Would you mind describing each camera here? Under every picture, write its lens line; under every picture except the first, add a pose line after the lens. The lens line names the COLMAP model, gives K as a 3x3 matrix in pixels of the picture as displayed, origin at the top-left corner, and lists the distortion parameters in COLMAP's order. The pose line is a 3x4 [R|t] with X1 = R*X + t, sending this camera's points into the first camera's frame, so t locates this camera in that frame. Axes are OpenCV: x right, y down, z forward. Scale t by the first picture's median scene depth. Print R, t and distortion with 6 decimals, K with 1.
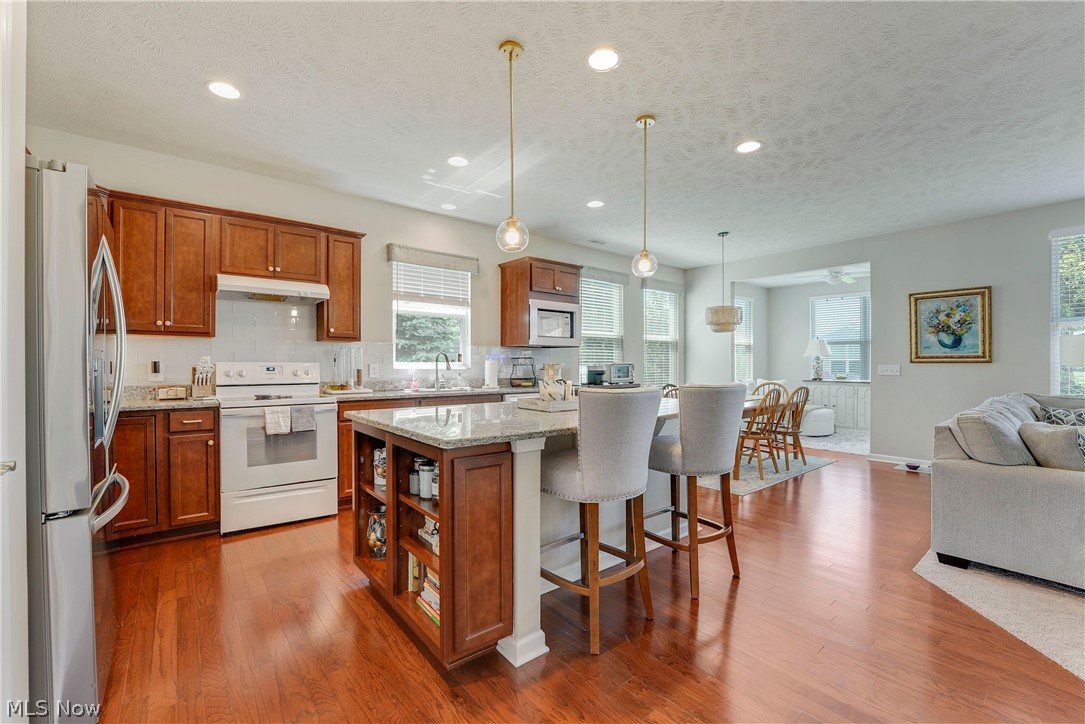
lens RADIAL K [[453.0, 0, 540.9], [0, 453.0, 361.1], [0, 0, 1]] dist [-0.014745, 0.002020]
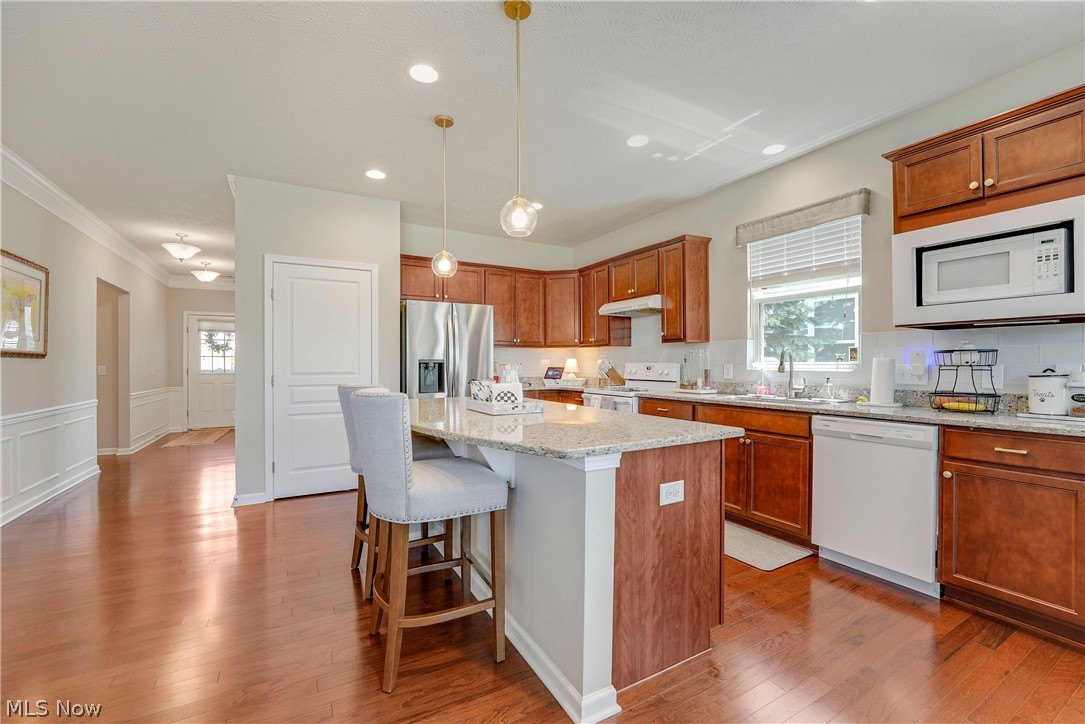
lens RADIAL K [[453.0, 0, 549.1], [0, 453.0, 363.5], [0, 0, 1]] dist [-0.014745, 0.002020]
pose [[-0.147508, -0.001662, -0.989059, 0.528380], [0.008009, 0.999964, -0.002875, 0.004532], [0.989028, -0.008346, -0.147489, 0.689783]]
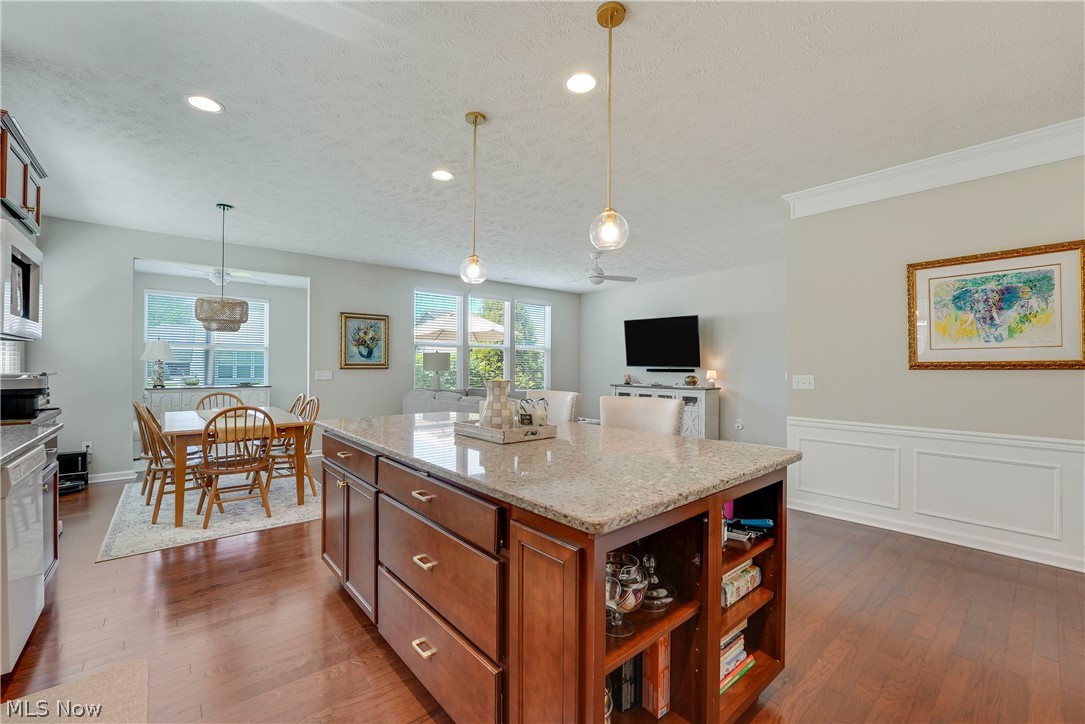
lens RADIAL K [[453.0, 0, 550.0], [0, 453.0, 364.3], [0, 0, 1]] dist [-0.014745, 0.002020]
pose [[-0.043893, 0.002206, 0.999034, -0.457277], [-0.009074, 0.999955, -0.002607, -0.011544], [-0.998995, -0.009179, -0.043871, 0.526862]]
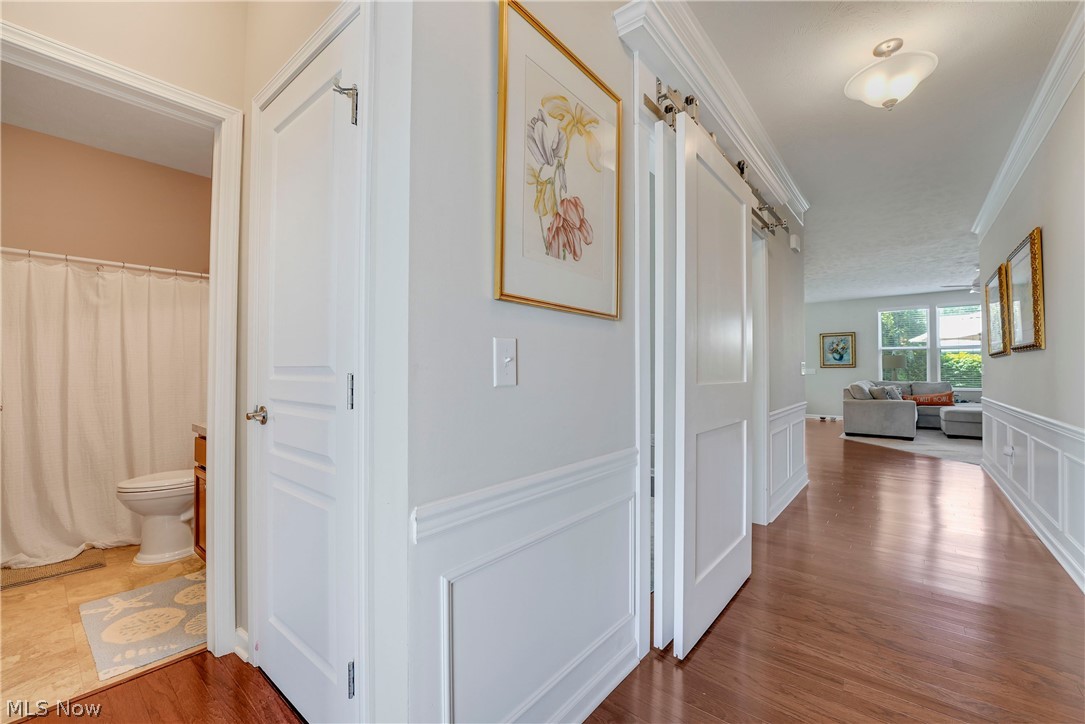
lens RADIAL K [[453.0, 0, 542.8], [0, 453.0, 365.5], [0, 0, 1]] dist [-0.014745, 0.002020]
pose [[0.979394, -0.001339, 0.201954, -0.879949], [0.002940, 0.999967, -0.007630, 0.005830], [-0.201937, 0.008066, 0.979365, -0.795779]]
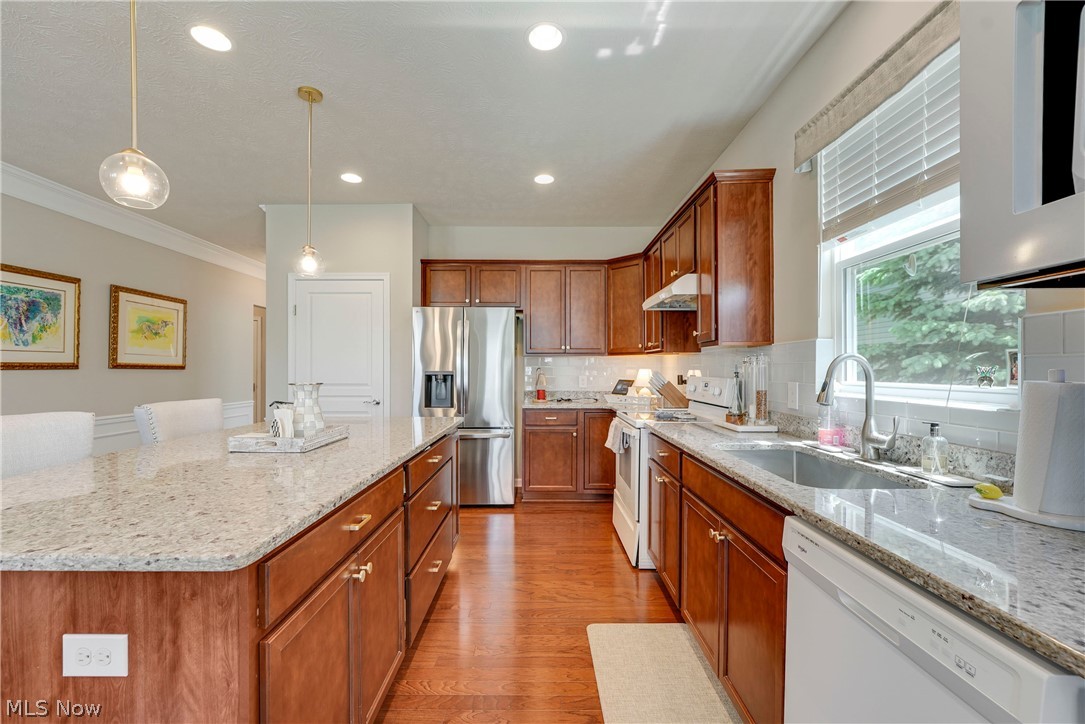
lens RADIAL K [[453.0, 0, 547.7], [0, 453.0, 364.7], [0, 0, 1]] dist [-0.014745, 0.002020]
pose [[-0.627185, -0.010416, -0.778801, 0.178384], [0.002397, 0.999880, -0.015304, -0.006427], [0.778867, -0.011465, -0.627084, 0.992330]]
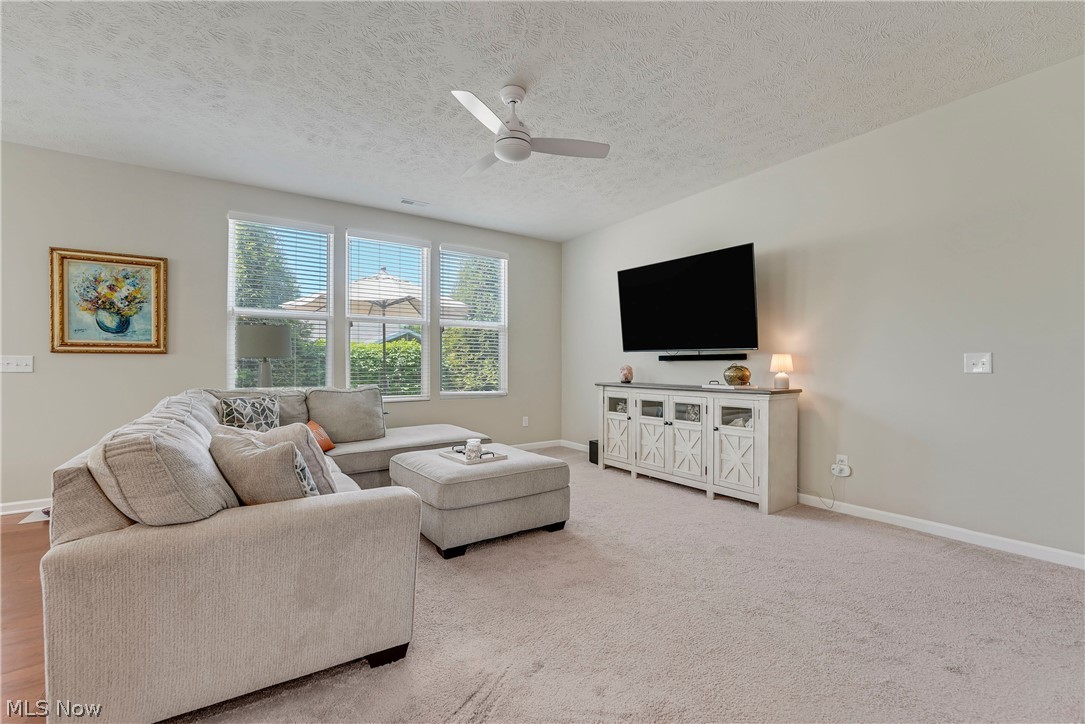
lens RADIAL K [[453.0, 0, 544.2], [0, 453.0, 364.3], [0, 0, 1]] dist [-0.014745, 0.002020]
pose [[0.078834, 0.002427, 0.996885, 0.252140], [-0.005524, 0.999983, -0.001997, 0.019575], [-0.996872, -0.005349, 0.078846, 0.253937]]
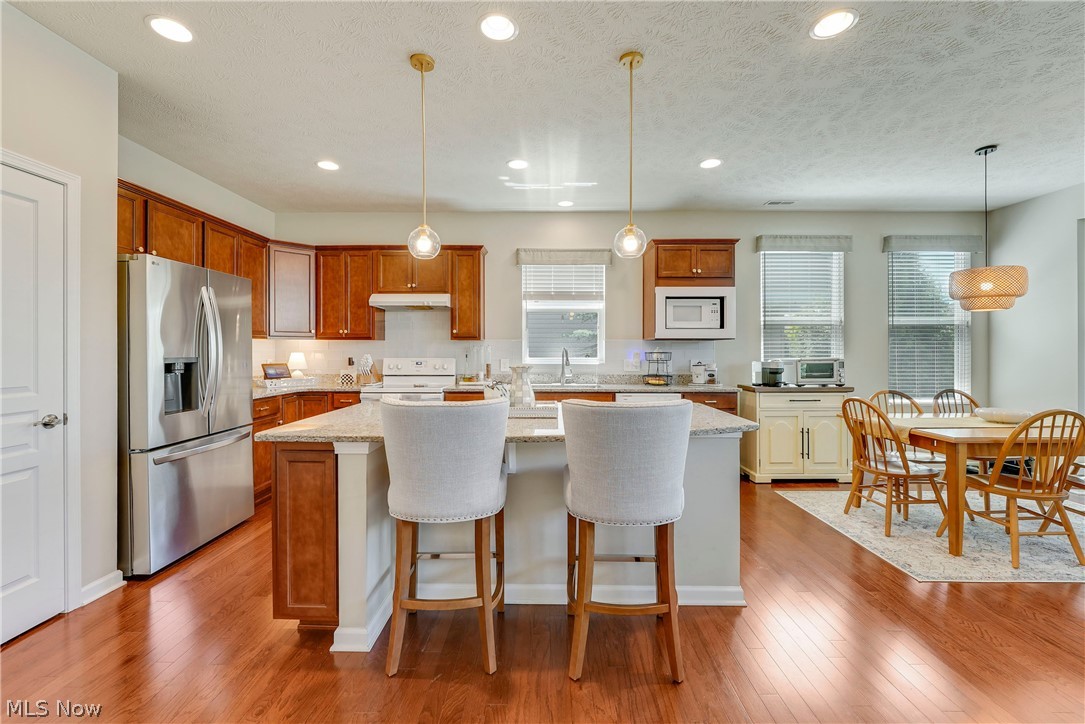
lens RADIAL K [[453.0, 0, 539.9], [0, 453.0, 350.5], [0, 0, 1]] dist [-0.014745, 0.002020]
pose [[0.776013, -0.001652, -0.630714, 0.357421], [0.004103, 0.999989, 0.002429, -0.015584], [0.630703, -0.004473, 0.776011, 0.168088]]
